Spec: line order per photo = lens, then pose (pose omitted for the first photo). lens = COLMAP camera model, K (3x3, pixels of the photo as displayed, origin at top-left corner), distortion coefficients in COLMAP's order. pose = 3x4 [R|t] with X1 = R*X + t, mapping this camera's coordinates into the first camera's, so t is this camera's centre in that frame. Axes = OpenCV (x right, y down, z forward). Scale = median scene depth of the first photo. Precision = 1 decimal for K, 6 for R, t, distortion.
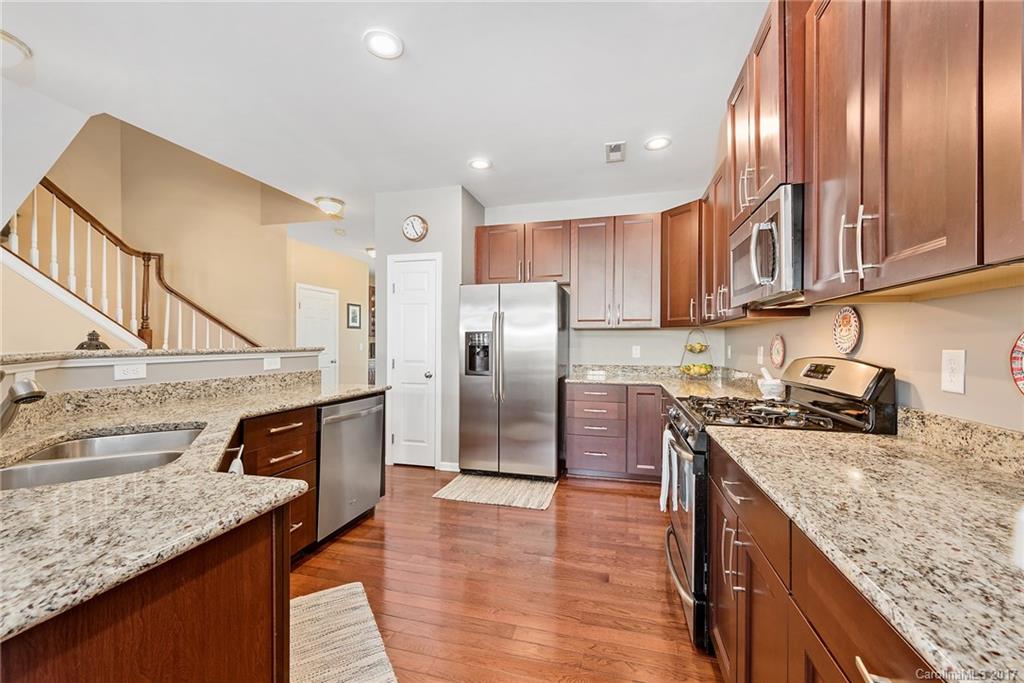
lens RADIAL K [[398.3, 0, 514.7], [0, 398.3, 342.9], [0, 0, 1]] dist [0.007975, -0.001138]
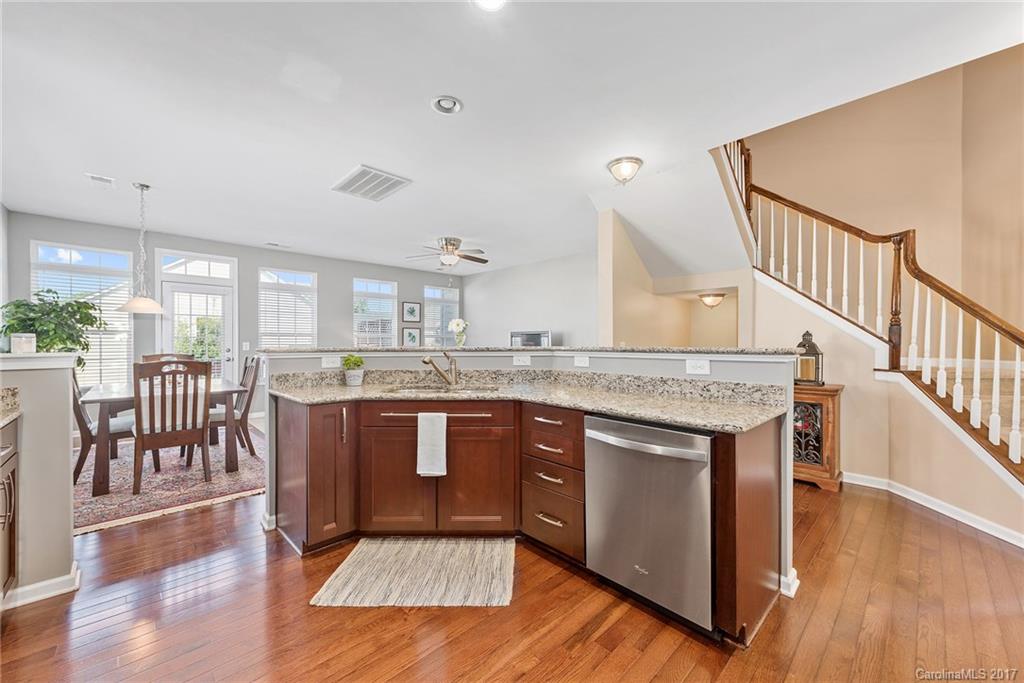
lens RADIAL K [[398.3, 0, 519.3], [0, 398.3, 346.6], [0, 0, 1]] dist [0.007975, -0.001138]
pose [[-0.507212, 0.008431, -0.861780, 0.335824], [-0.004729, 0.999910, 0.012567, 0.000954], [0.861808, 0.010450, -0.507127, 1.307598]]
